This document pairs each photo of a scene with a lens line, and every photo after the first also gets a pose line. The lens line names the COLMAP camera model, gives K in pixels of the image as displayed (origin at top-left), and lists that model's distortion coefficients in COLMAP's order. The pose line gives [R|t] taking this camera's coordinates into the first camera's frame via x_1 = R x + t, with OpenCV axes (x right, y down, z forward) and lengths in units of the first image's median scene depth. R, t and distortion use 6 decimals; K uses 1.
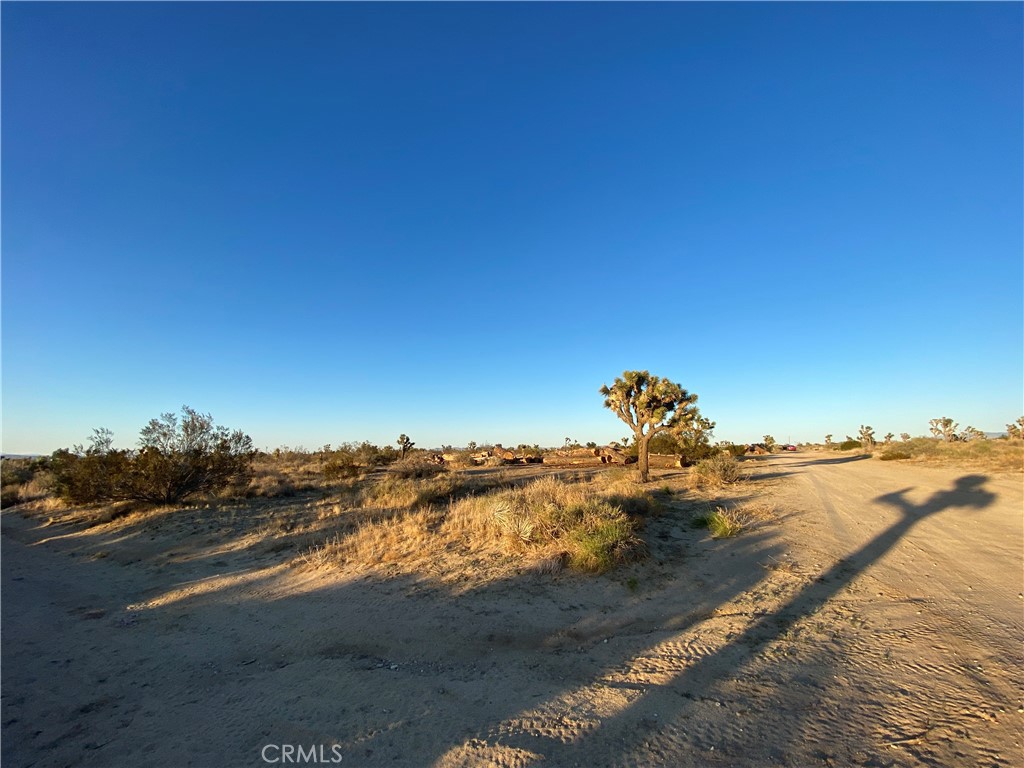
lens RADIAL K [[409.7, 0, 506.5], [0, 409.7, 385.4], [0, 0, 1]] dist [0.038396, -0.032762]
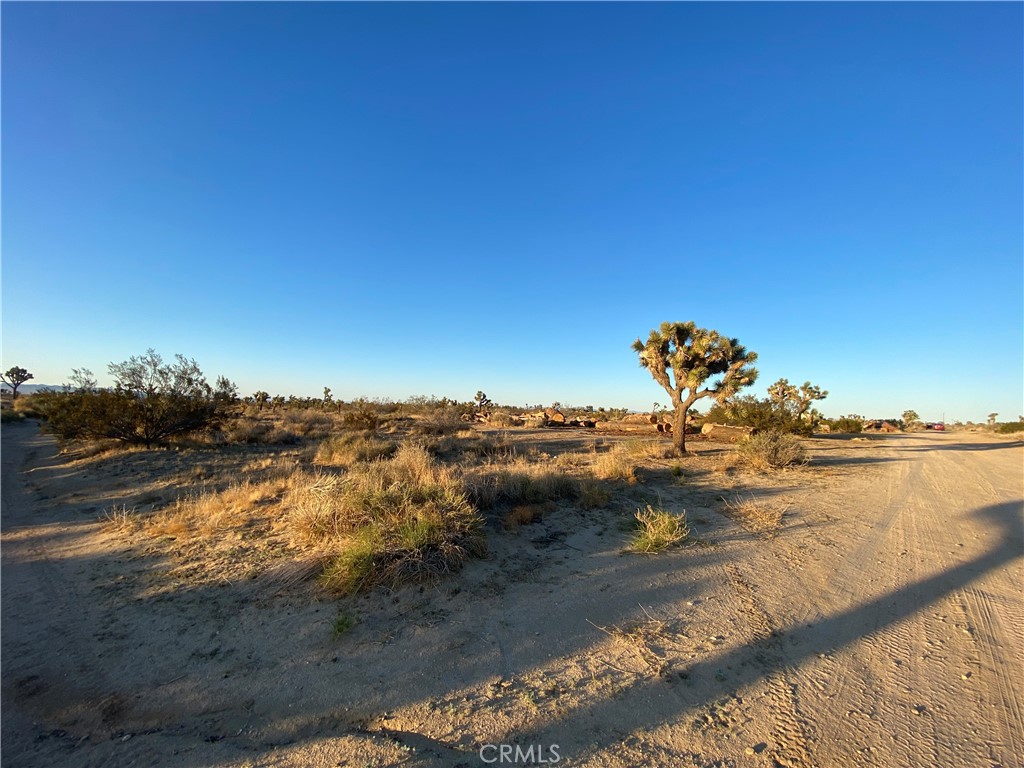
lens RADIAL K [[409.7, 0, 506.5], [0, 409.7, 385.4], [0, 0, 1]] dist [0.038396, -0.032762]
pose [[0.973719, 0.038201, -0.224526, 0.176079], [-0.016231, 0.994966, 0.098892, 0.014268], [0.227173, -0.092649, 0.969437, 0.128397]]
